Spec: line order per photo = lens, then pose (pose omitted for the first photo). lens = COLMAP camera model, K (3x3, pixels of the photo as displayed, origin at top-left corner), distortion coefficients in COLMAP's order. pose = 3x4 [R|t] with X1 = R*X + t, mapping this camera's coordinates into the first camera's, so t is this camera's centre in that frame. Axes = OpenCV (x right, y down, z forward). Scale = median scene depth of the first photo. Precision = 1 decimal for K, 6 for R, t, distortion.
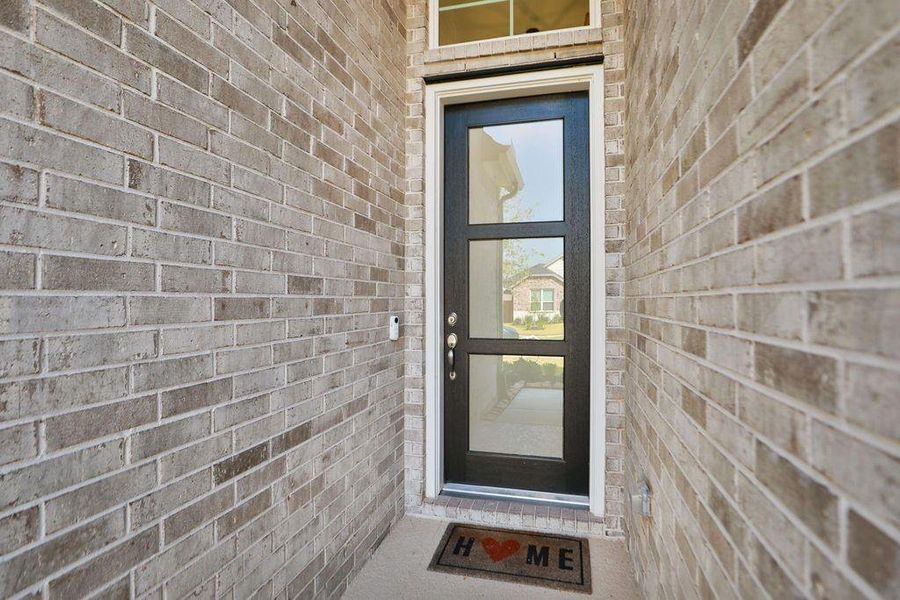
lens RADIAL K [[447.2, 0, 450.0], [0, 447.2, 300.0], [0, 0, 1]] dist [-0.015330, 0.001355]
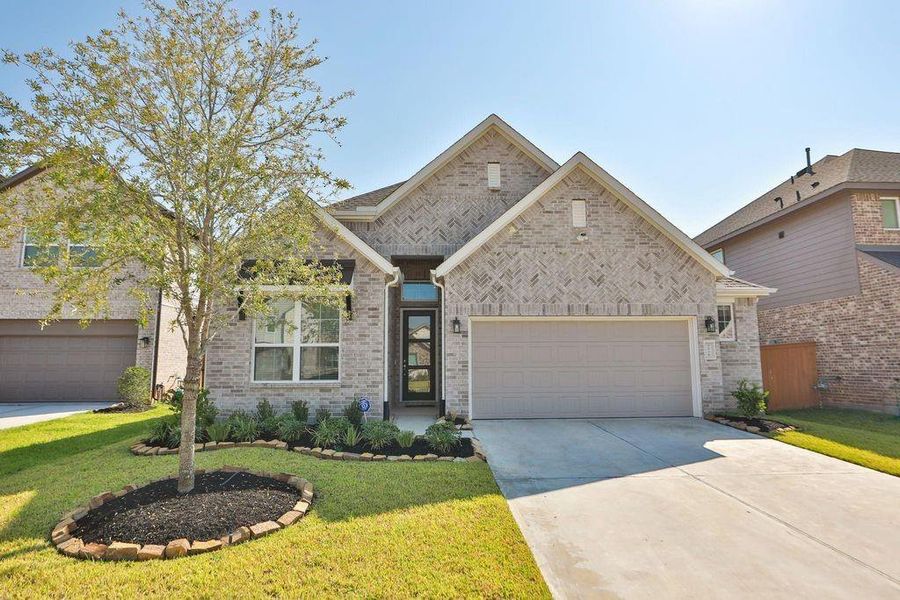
lens RADIAL K [[460.2, 0, 450.0], [0, 460.2, 300.0], [0, 0, 1]] dist [-0.018955, 0.006263]
pose [[0.962063, 0.029728, 0.271204, -0.798022], [0.002875, 0.992886, -0.119033, -0.012186], [-0.272813, 0.115297, 0.955133, -3.424593]]
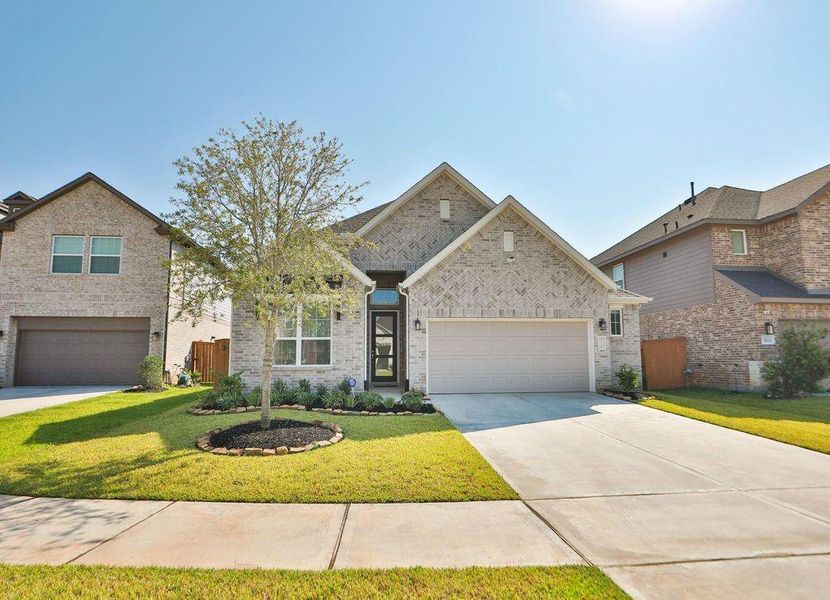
lens RADIAL K [[416.9, 0, 414.0], [0, 416.9, 305.3], [0, 0, 1]] dist [-0.020035, -0.000402]
pose [[0.948336, 0.032150, 0.315634, -1.154067], [0.000906, 0.994574, -0.104029, 0.011378], [-0.317265, 0.098940, 0.943161, -4.051120]]
